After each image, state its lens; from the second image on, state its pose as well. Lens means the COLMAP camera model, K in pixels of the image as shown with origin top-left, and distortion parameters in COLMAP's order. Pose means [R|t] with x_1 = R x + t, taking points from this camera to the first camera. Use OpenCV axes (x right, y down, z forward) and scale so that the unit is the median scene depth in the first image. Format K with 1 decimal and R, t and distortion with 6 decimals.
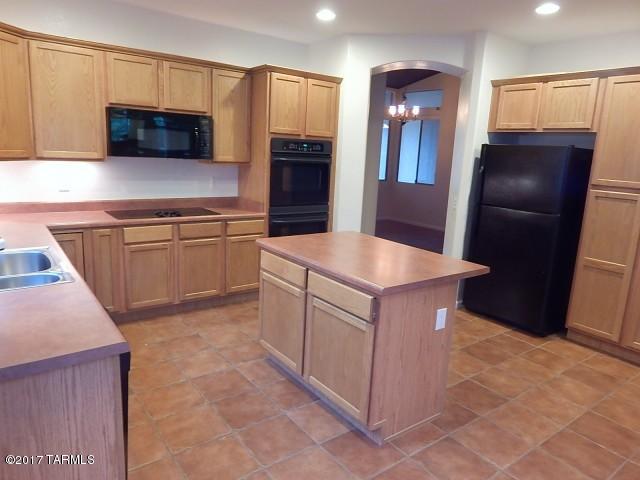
lens RADIAL K [[442.8, 0, 320.7], [0, 442.8, 237.5], [0, 0, 1]] dist [0.005303, -0.001880]
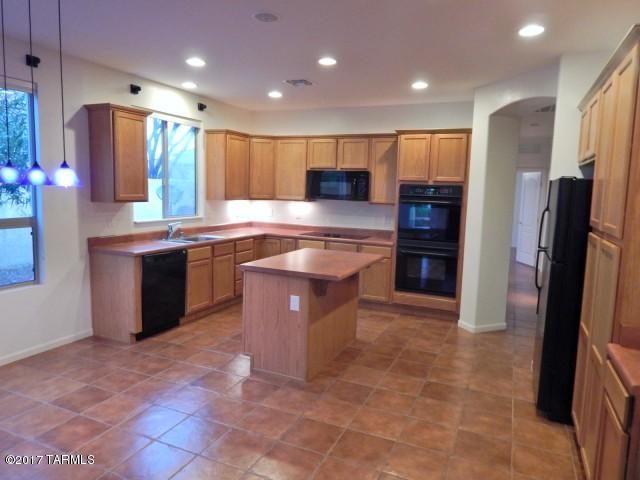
lens RADIAL K [[442.8, 0, 317.7], [0, 442.8, 238.2], [0, 0, 1]] dist [0.005303, -0.001880]
pose [[0.483386, 0.064712, -0.873012, 1.002725], [-0.176898, 0.983911, -0.025016, 0.001874], [0.857348, 0.166526, 0.487056, 0.223855]]
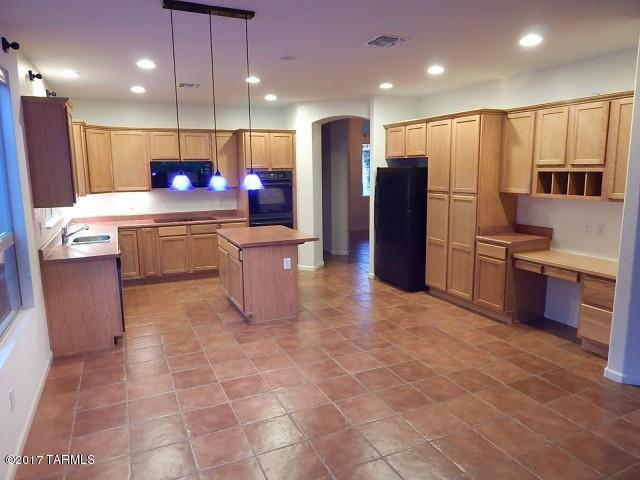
lens RADIAL K [[442.8, 0, 321.5], [0, 442.8, 237.1], [0, 0, 1]] dist [0.005303, -0.001880]
pose [[0.976149, -0.028139, -0.215269, 0.551707], [0.017865, 0.998613, -0.049523, 0.110489], [0.216364, 0.044496, 0.975298, -0.570541]]
